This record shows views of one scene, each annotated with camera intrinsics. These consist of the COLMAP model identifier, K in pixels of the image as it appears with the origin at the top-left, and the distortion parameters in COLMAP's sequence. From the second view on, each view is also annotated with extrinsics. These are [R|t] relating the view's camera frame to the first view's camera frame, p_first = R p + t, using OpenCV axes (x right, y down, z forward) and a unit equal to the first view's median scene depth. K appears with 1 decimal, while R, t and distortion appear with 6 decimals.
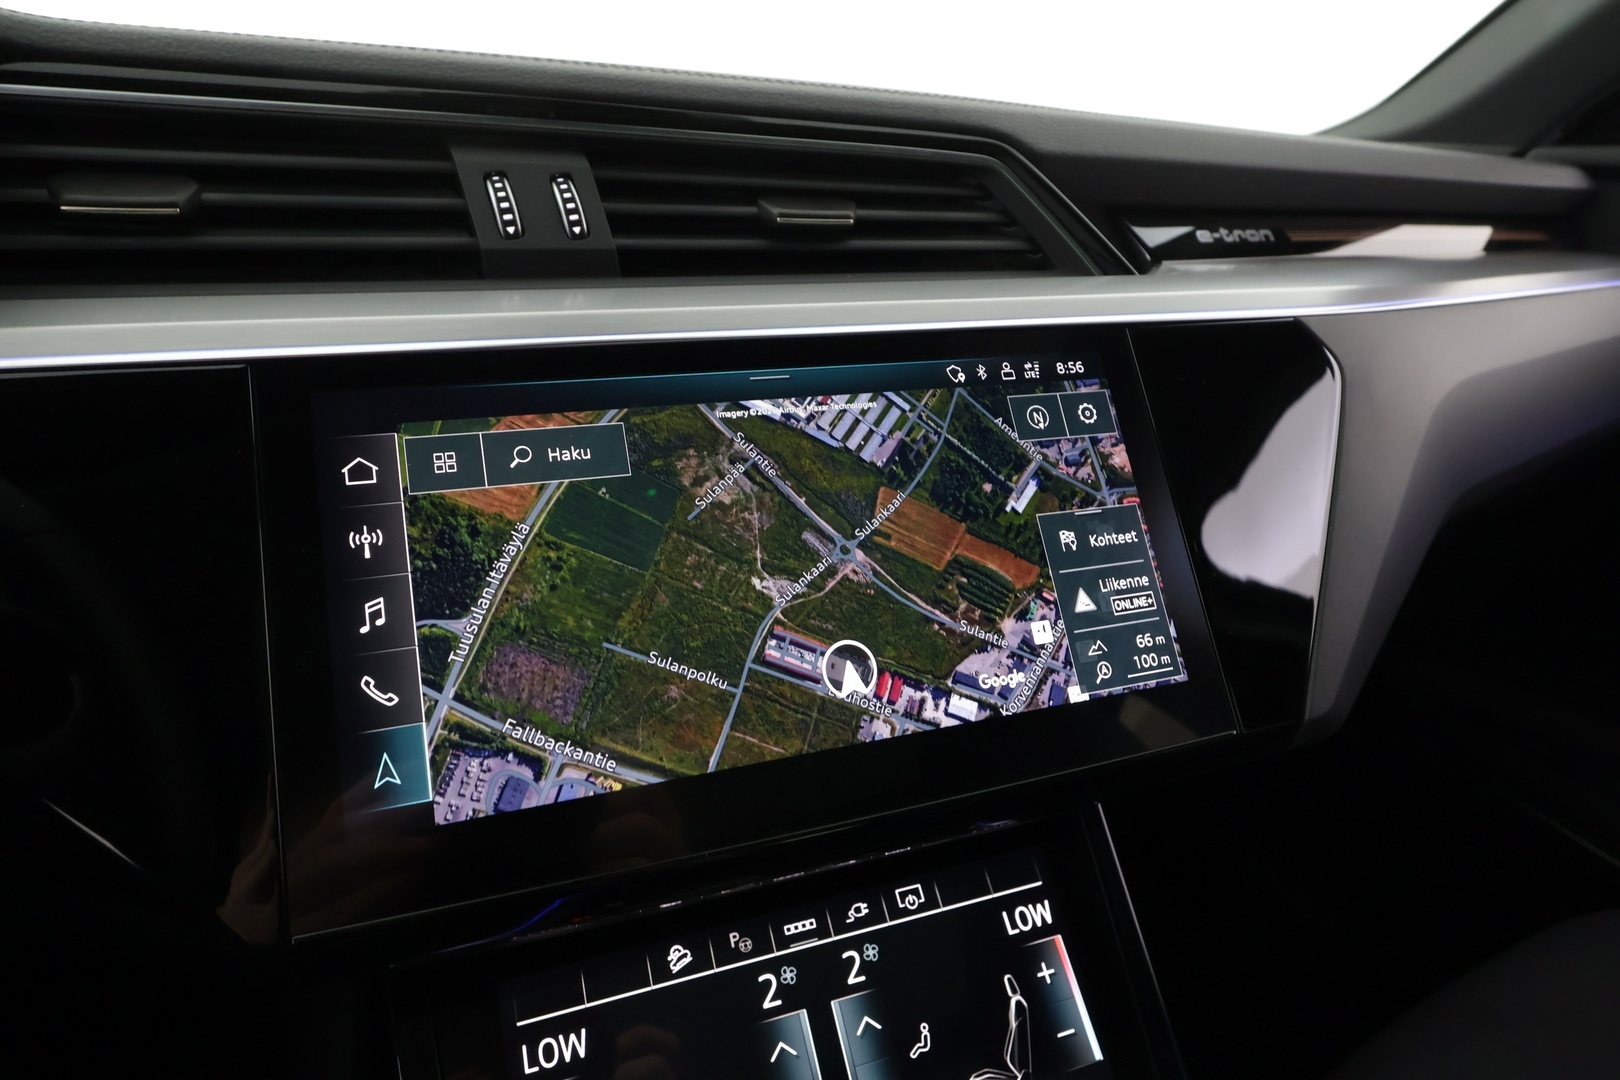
lens RADIAL K [[944.5, 0, 810.6], [0, 944.5, 540.7], [0, 0, 1]] dist [0.001383, 0.000984]
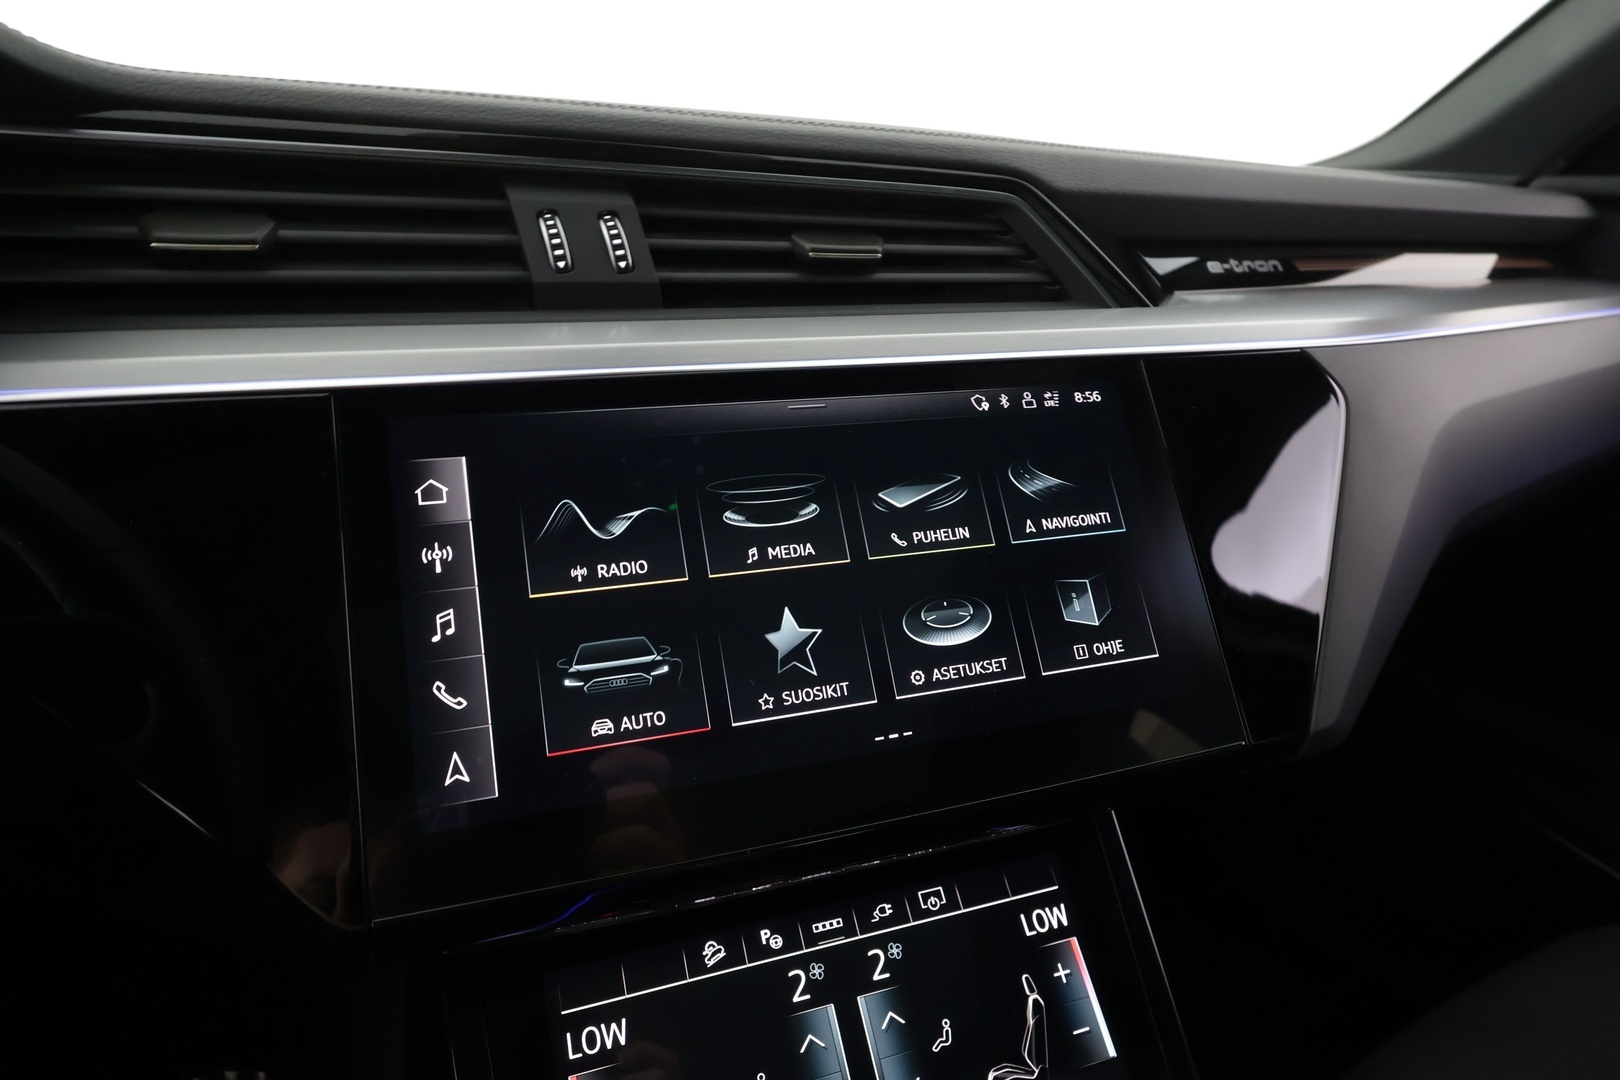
lens RADIAL K [[944.5, 0, 810.9], [0, 944.5, 539.8], [0, 0, 1]] dist [0.001383, 0.000984]
pose [[0.999930, 0.007428, -0.009233, -0.023659], [-0.007562, 0.999866, -0.014531, -0.004749], [0.009124, 0.014600, 0.999852, -0.058035]]
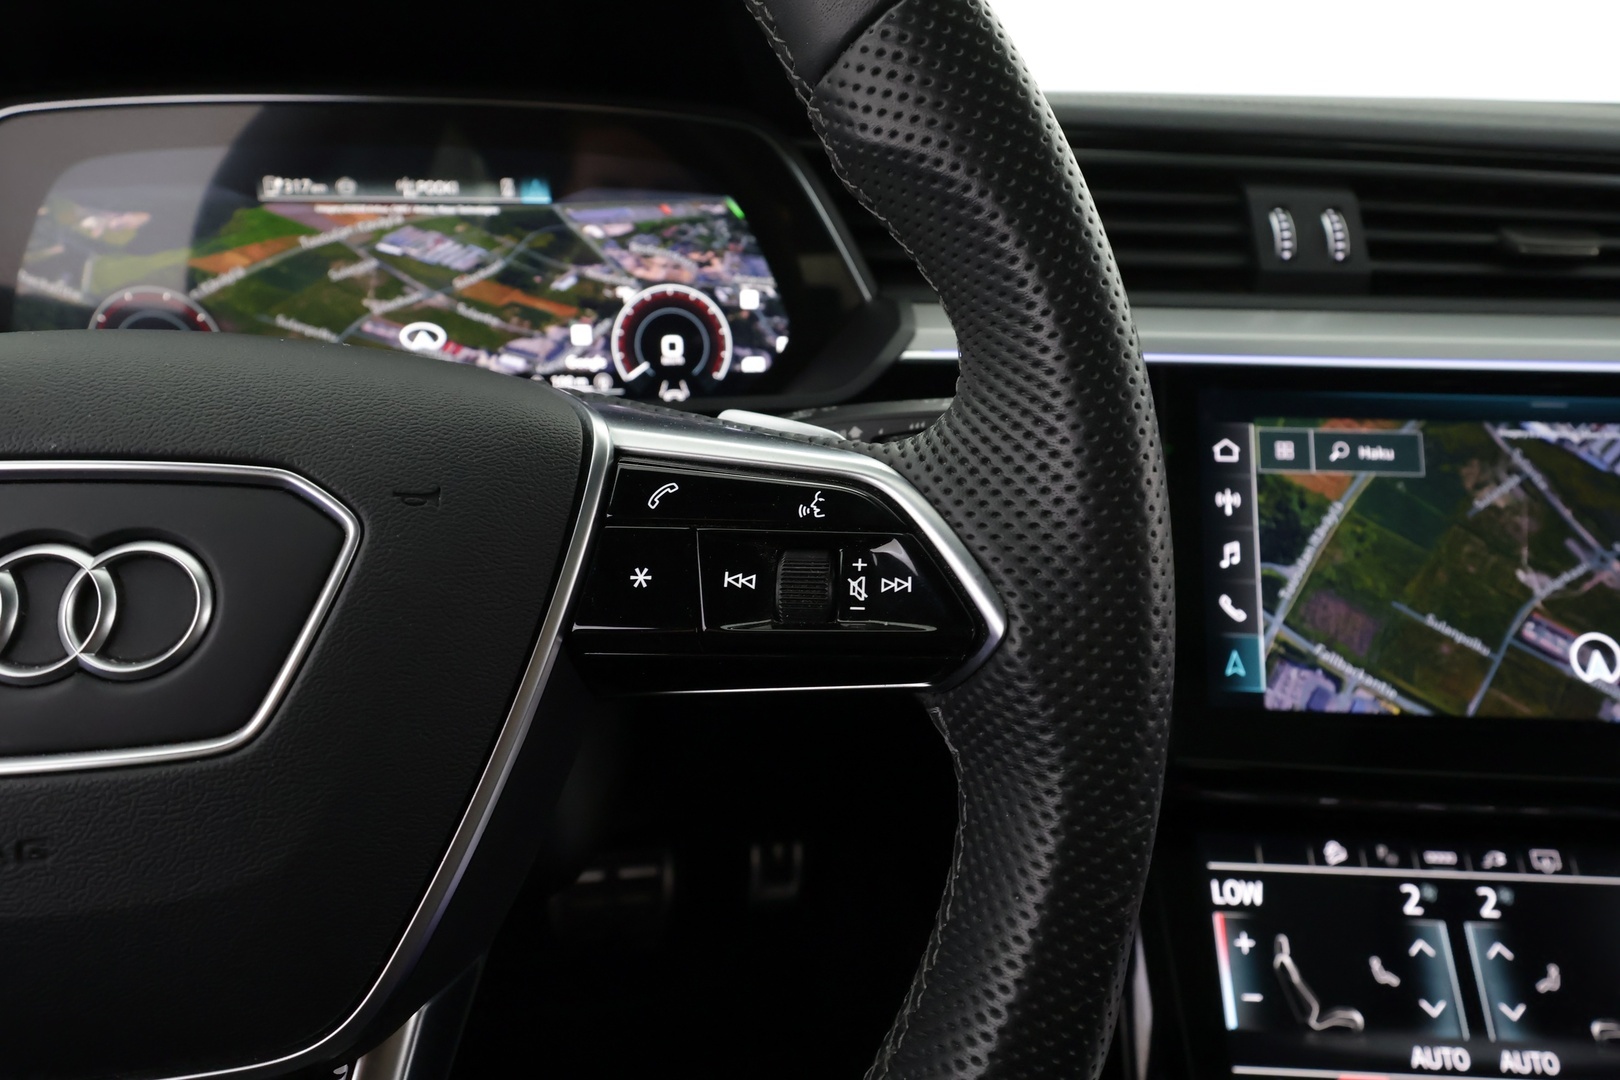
lens RADIAL K [[944.5, 0, 813.8], [0, 944.5, 543.7], [0, 0, 1]] dist [0.001383, 0.000984]
pose [[0.920445, 0.159744, -0.356739, -0.386091], [-0.132672, 0.986175, 0.099283, 0.003365], [0.367667, -0.044055, 0.928913, -0.393439]]
